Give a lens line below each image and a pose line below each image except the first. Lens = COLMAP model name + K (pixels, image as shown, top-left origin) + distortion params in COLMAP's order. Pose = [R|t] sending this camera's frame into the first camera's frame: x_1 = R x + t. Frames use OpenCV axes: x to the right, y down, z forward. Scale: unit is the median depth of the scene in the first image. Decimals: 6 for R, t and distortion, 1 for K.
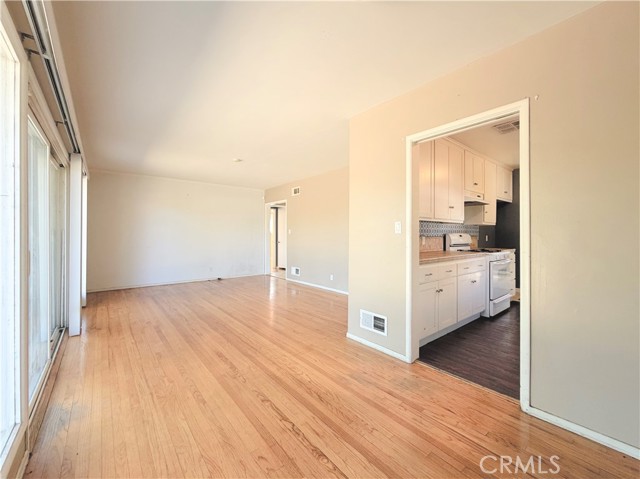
lens RADIAL K [[257.0, 0, 319.2], [0, 257.0, 236.3], [0, 0, 1]] dist [0.000185, 0.000333]
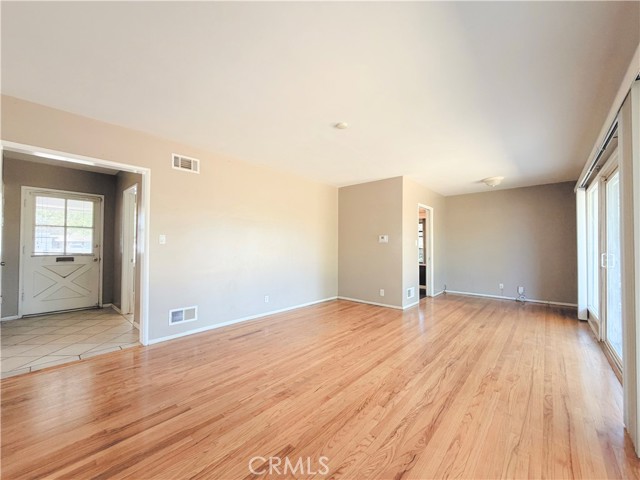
lens RADIAL K [[257.0, 0, 317.9], [0, 257.0, 241.2], [0, 0, 1]] dist [0.000185, 0.000333]
pose [[-0.137847, 0.016340, 0.990319, -1.273253], [0.003615, 0.999866, -0.015994, -0.009535], [-0.990447, 0.001375, -0.137888, 1.579065]]
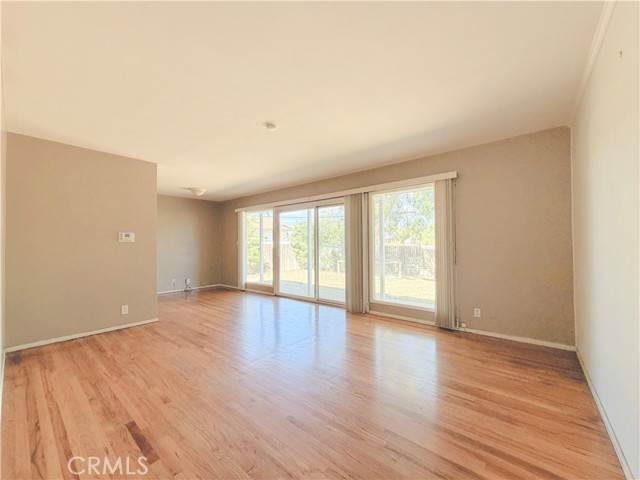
lens RADIAL K [[257.0, 0, 317.4], [0, 257.0, 242.8], [0, 0, 1]] dist [0.000185, 0.000333]
pose [[-0.983870, 0.001848, -0.178875, -0.430895], [0.002189, 0.999996, -0.001710, -0.016909], [0.178871, -0.002074, -0.983870, 2.264849]]
